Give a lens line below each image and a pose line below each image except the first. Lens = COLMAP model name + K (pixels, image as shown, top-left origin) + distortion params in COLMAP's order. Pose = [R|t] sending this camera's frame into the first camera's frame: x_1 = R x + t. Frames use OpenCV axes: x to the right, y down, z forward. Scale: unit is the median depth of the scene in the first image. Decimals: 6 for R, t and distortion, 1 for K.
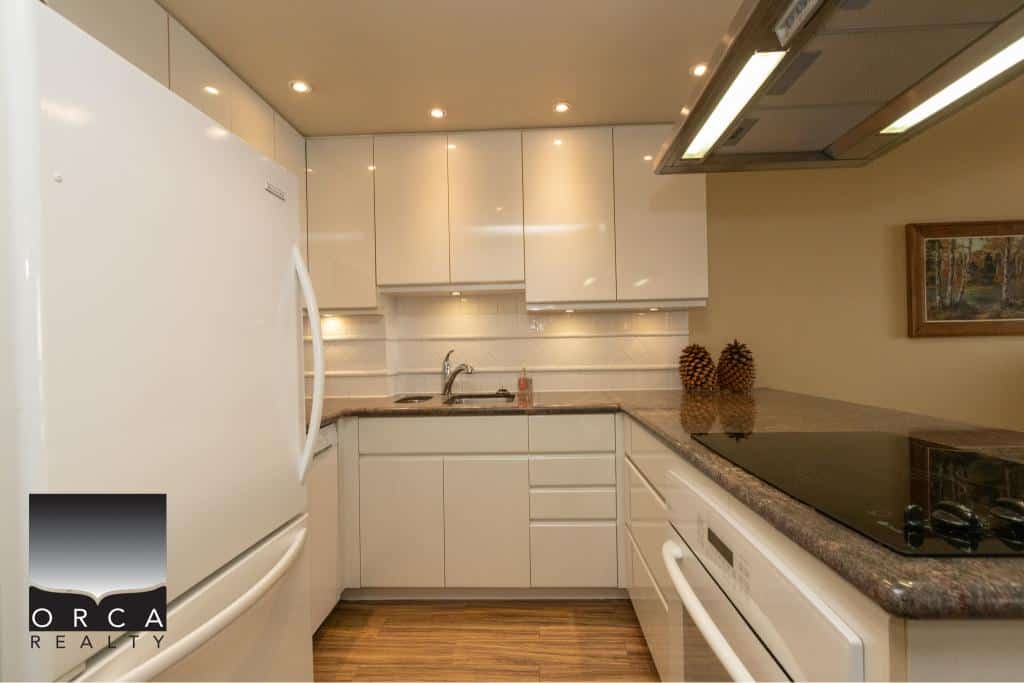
lens RADIAL K [[466.7, 0, 517.3], [0, 466.7, 347.3], [0, 0, 1]] dist [-0.008446, 0.004151]
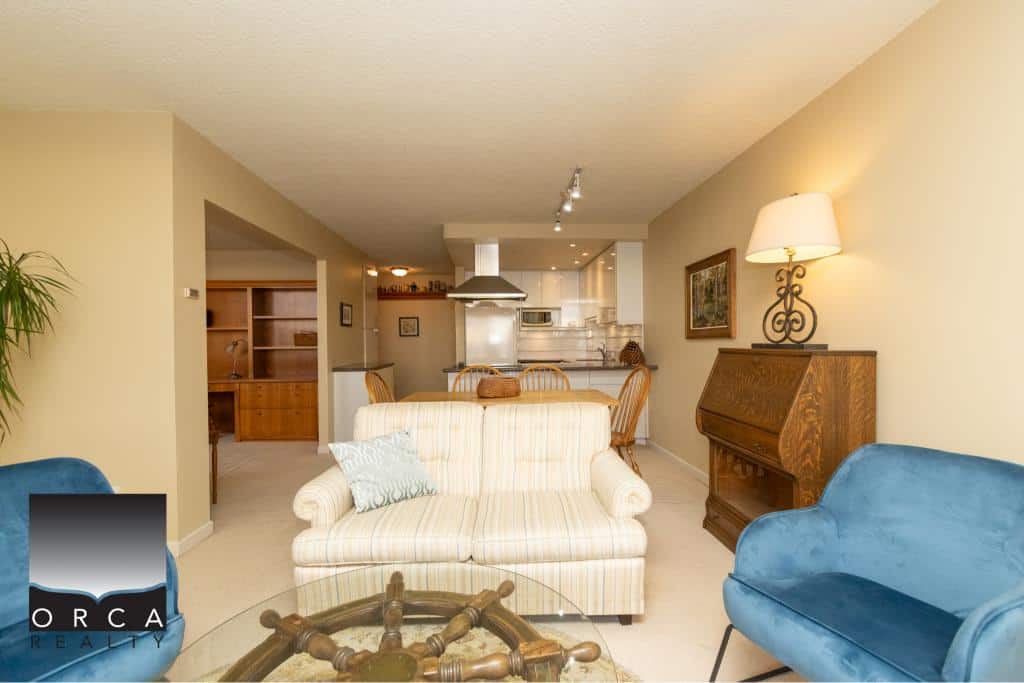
lens RADIAL K [[466.7, 0, 515.3], [0, 466.7, 342.7], [0, 0, 1]] dist [-0.008446, 0.004151]
pose [[0.084177, 0.018836, -0.996273, 2.442962], [0.005840, 0.999795, 0.019396, -0.045095], [0.996434, -0.007451, 0.084049, 0.306789]]
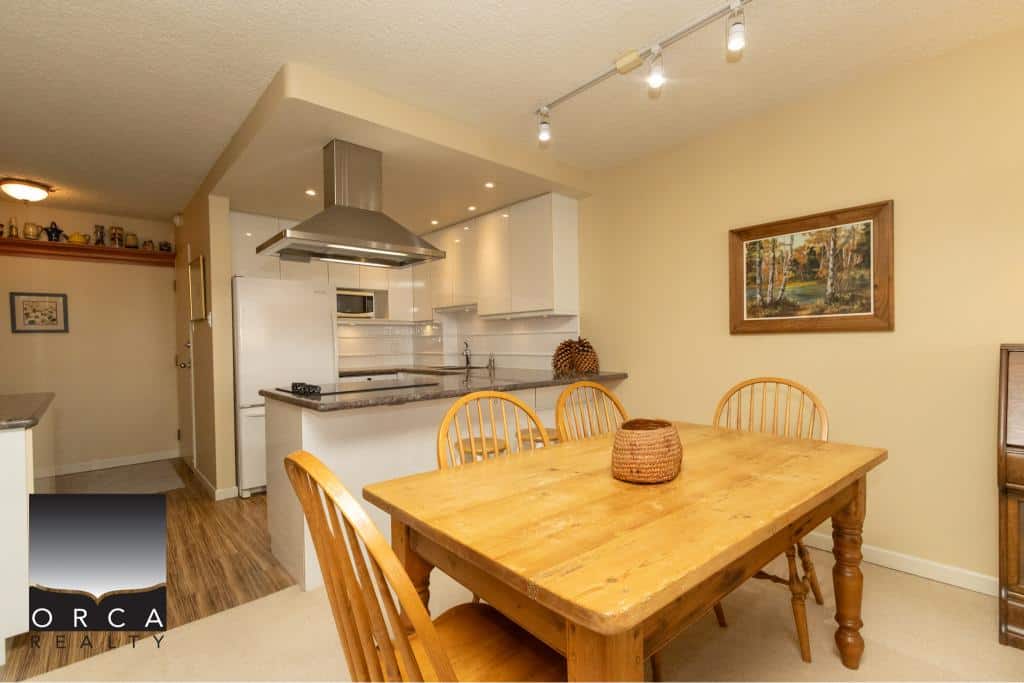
lens RADIAL K [[466.7, 0, 520.1], [0, 466.7, 345.1], [0, 0, 1]] dist [-0.008446, 0.004151]
pose [[0.702502, 0.014328, -0.711537, 1.327537], [0.001185, 0.999772, 0.021303, -0.020159], [0.711680, -0.015809, 0.702326, -0.131208]]
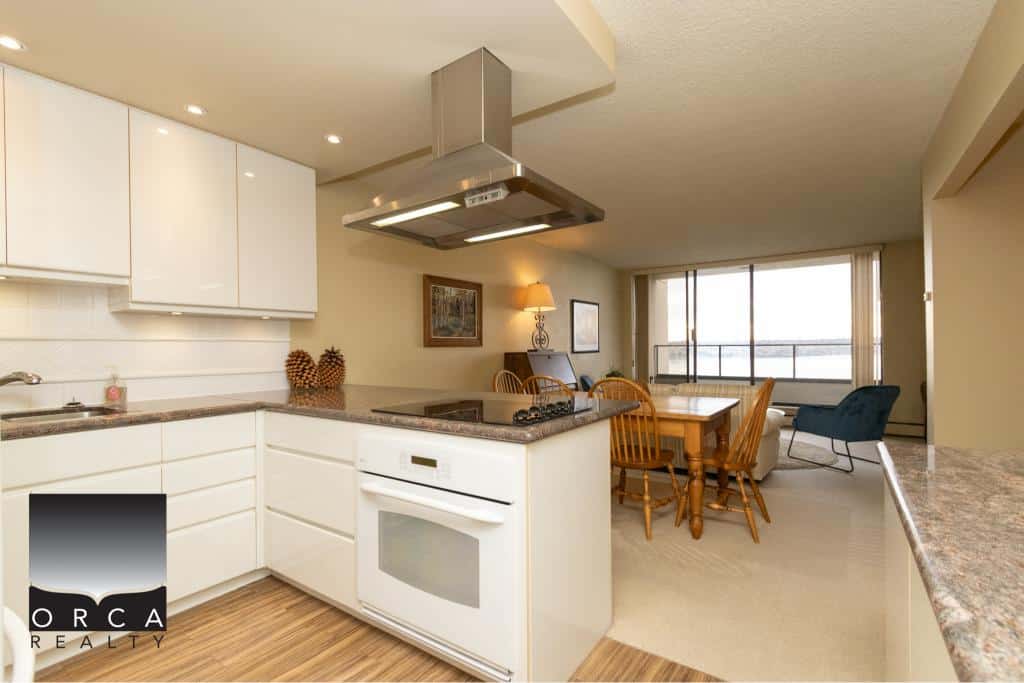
lens RADIAL K [[466.7, 0, 520.2], [0, 466.7, 348.8], [0, 0, 1]] dist [-0.008446, 0.004151]
pose [[0.523568, 0.013212, 0.851882, -0.331449], [-0.002720, 0.999901, -0.013836, 0.006117], [-0.851980, 0.004927, 0.523552, -0.093150]]
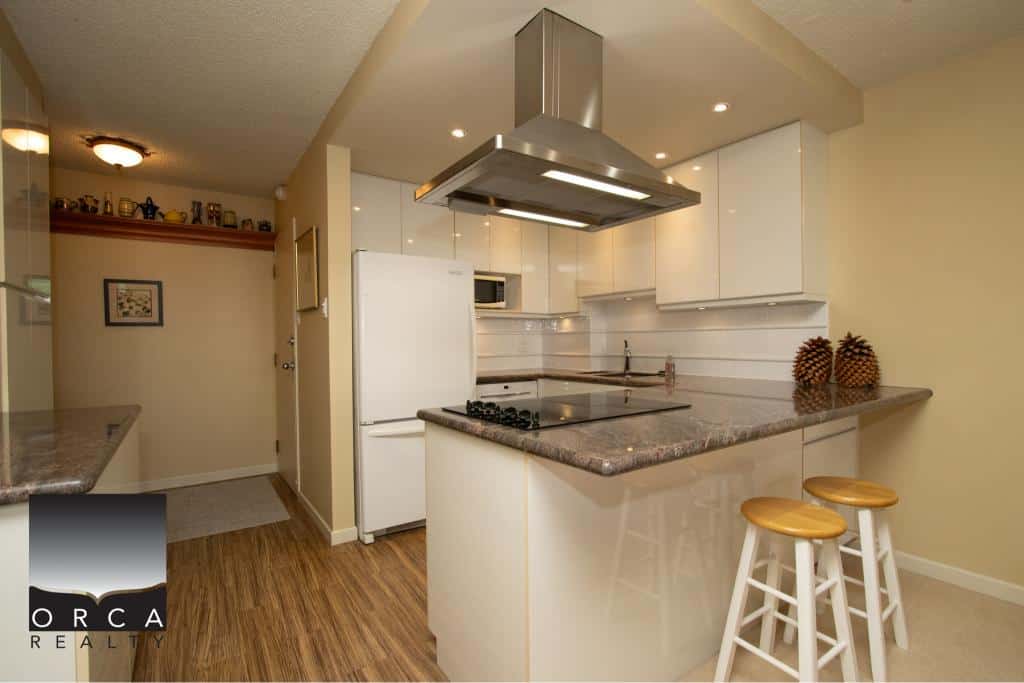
lens RADIAL K [[466.7, 0, 508.3], [0, 466.7, 343.3], [0, 0, 1]] dist [-0.008446, 0.004151]
pose [[0.597785, 0.017950, -0.801456, 0.784498], [-0.004417, 0.999808, 0.019099, -0.009364], [0.801644, -0.007877, 0.597749, -0.117517]]
